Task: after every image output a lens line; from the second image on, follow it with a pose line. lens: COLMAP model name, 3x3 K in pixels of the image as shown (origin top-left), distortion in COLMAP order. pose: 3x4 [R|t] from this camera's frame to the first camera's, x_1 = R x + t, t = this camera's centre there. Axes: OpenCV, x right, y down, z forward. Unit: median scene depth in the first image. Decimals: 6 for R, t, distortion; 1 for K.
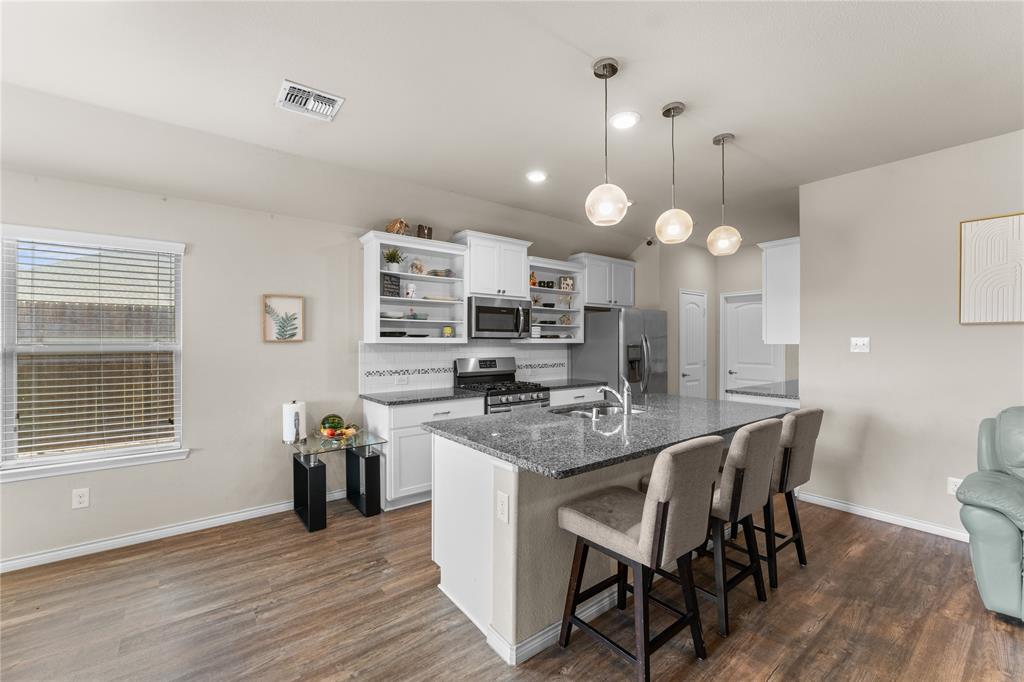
lens RADIAL K [[420.4, 0, 508.8], [0, 420.4, 342.0], [0, 0, 1]] dist [-0.001664, -0.000379]
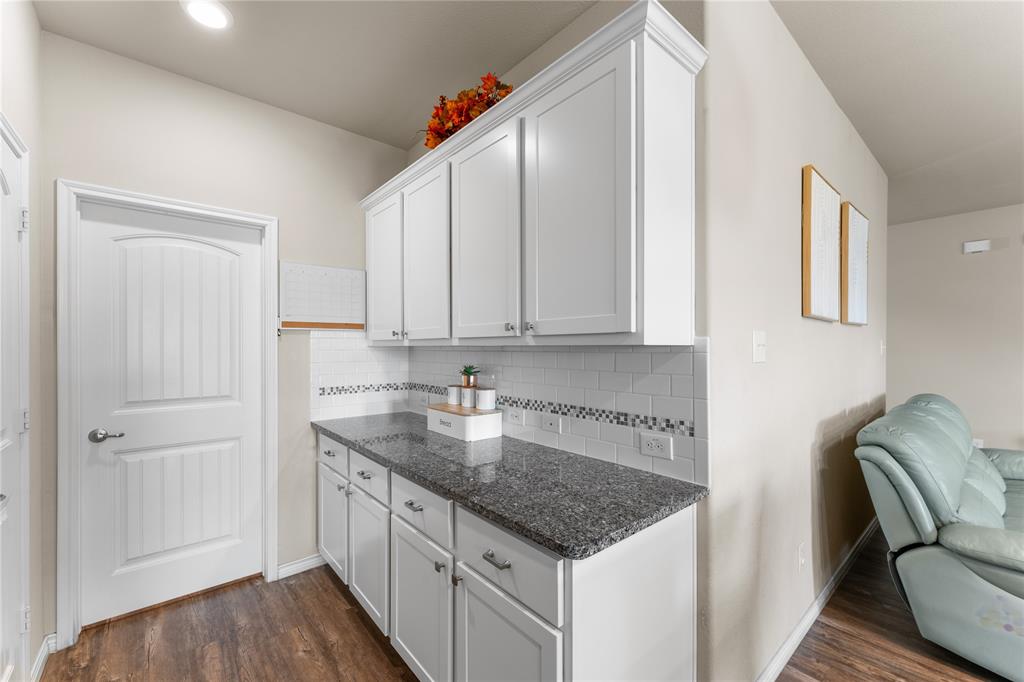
lens RADIAL K [[415.4, 0, 508.0], [0, 415.4, 347.1], [0, 0, 1]] dist [0.000960, 0.000042]
pose [[-0.046947, 0.000880, 0.998897, 0.361642], [0.000597, 0.999999, -0.000853, 0.006966], [-0.998897, 0.000556, -0.046948, 1.285757]]
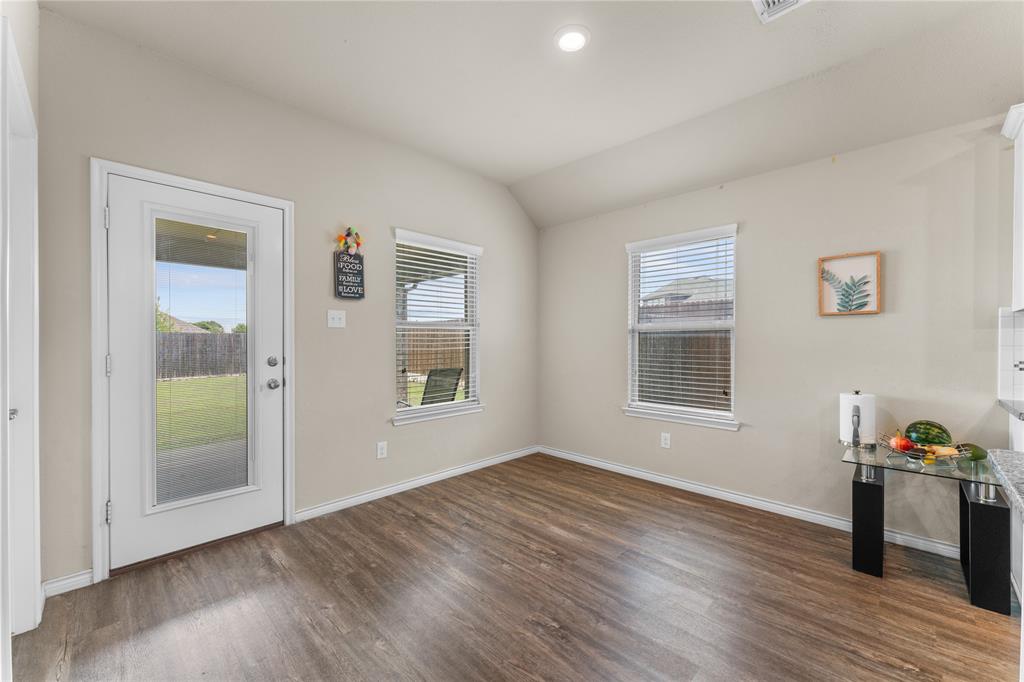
lens RADIAL K [[405.8, 0, 507.6], [0, 405.8, 344.4], [0, 0, 1]] dist [0.001132, 0.000039]
pose [[0.131745, 0.009721, -0.991236, 0.128756], [-0.001482, 0.999953, 0.009610, 0.048447], [0.991283, 0.000203, 0.131753, 0.272331]]
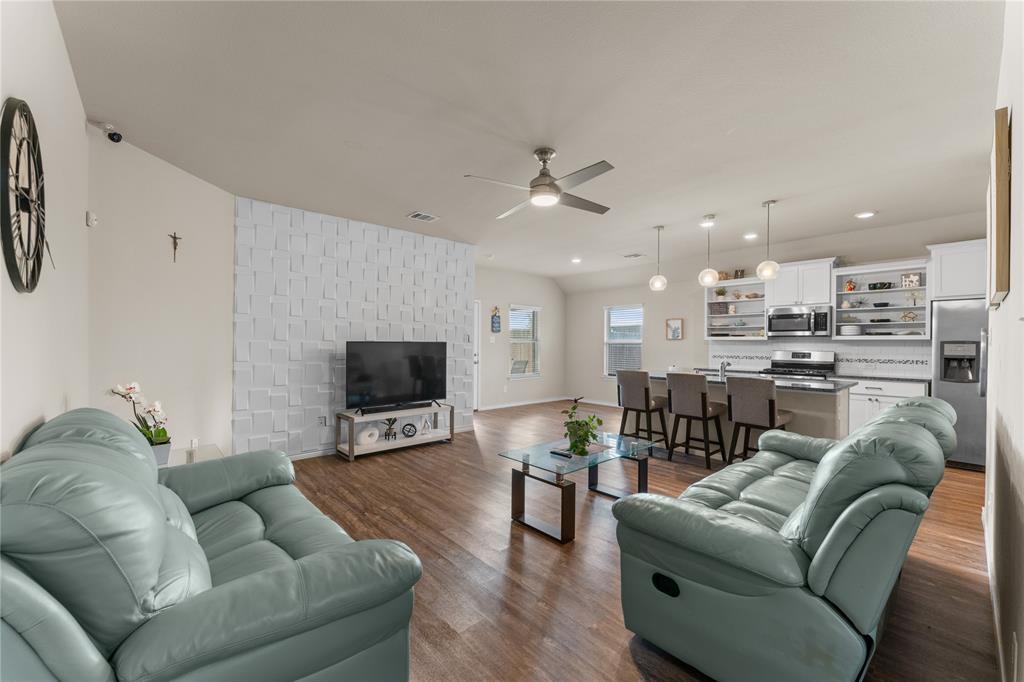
lens RADIAL K [[405.8, 0, 507.6], [0, 405.8, 344.4], [0, 0, 1]] dist [0.001132, 0.000039]
pose [[0.070654, 0.002503, -0.997498, 1.561387], [-0.006079, 0.999979, 0.002079, 0.026271], [0.997482, 0.005917, 0.070668, -0.041836]]
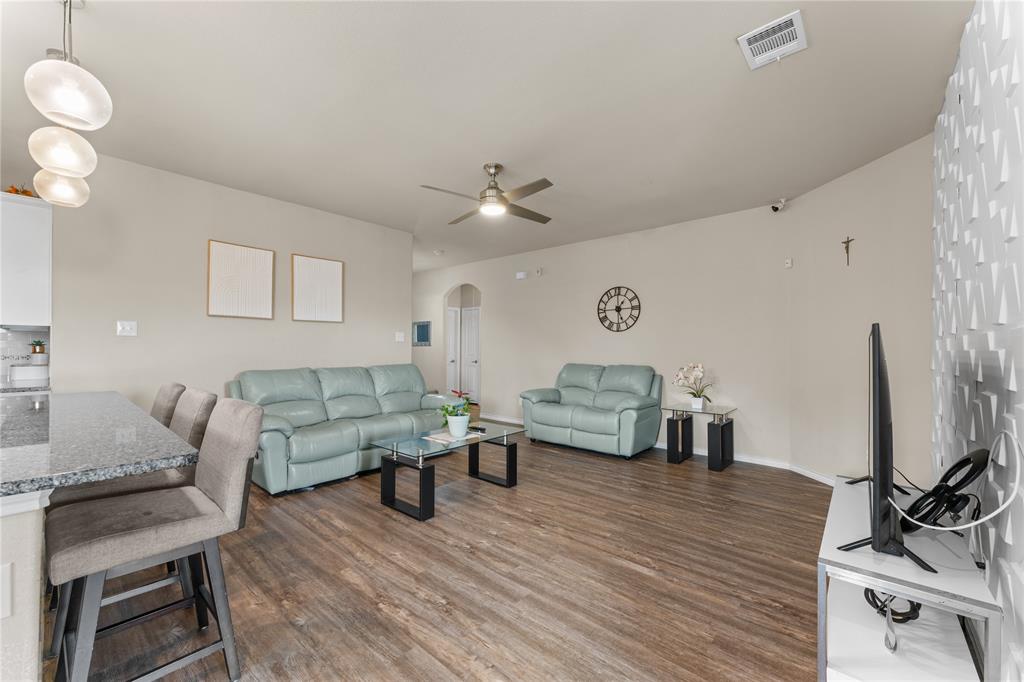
lens RADIAL K [[408.2, 0, 506.5], [0, 408.2, 346.9], [0, 0, 1]] dist [0.000622, -0.000209]
pose [[-0.191843, 0.001791, 0.981424, -0.333745], [-0.006595, 0.999973, -0.003114, 0.048345], [-0.981403, -0.007070, -0.191826, 0.260185]]
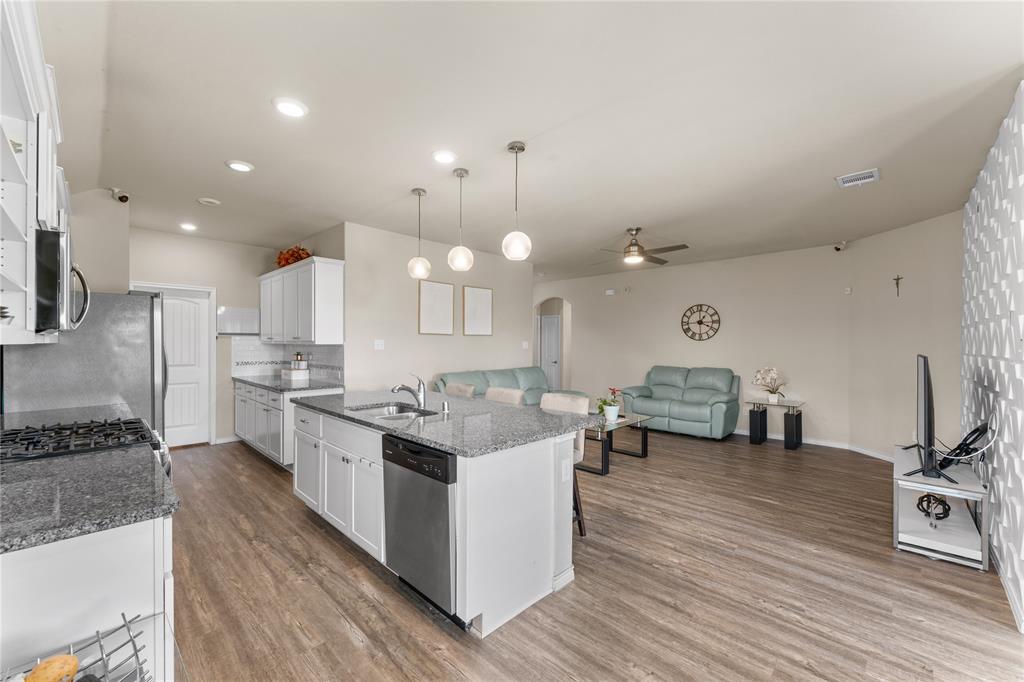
lens RADIAL K [[405.8, 0, 507.6], [0, 405.8, 344.4], [0, 0, 1]] dist [0.001132, 0.000039]
pose [[-0.145261, -0.002464, 0.989390, -0.667460], [-0.004513, 0.999988, 0.001827, 0.000091], [-0.989383, -0.004200, -0.145270, 0.737915]]
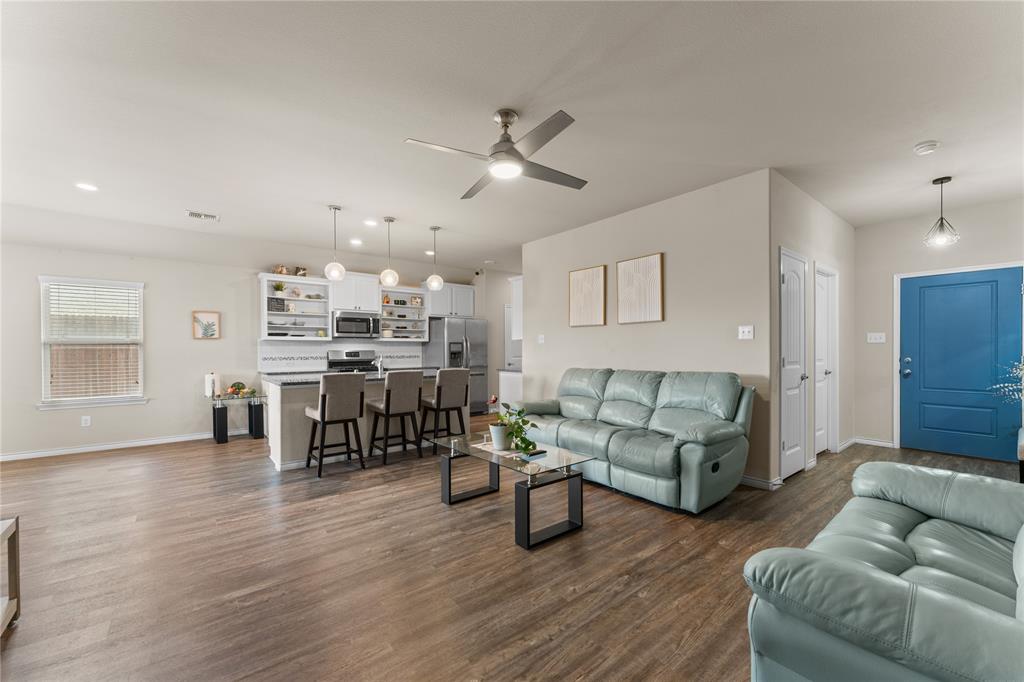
lens RADIAL K [[409.3, 0, 510.5], [0, 409.3, 353.5], [0, 0, 1]] dist [0.000176, 0.000167]
pose [[0.999660, -0.004663, 0.025670, 0.649646], [0.004419, 0.999944, 0.009574, 0.048724], [-0.025713, -0.009458, 0.999625, -0.686537]]
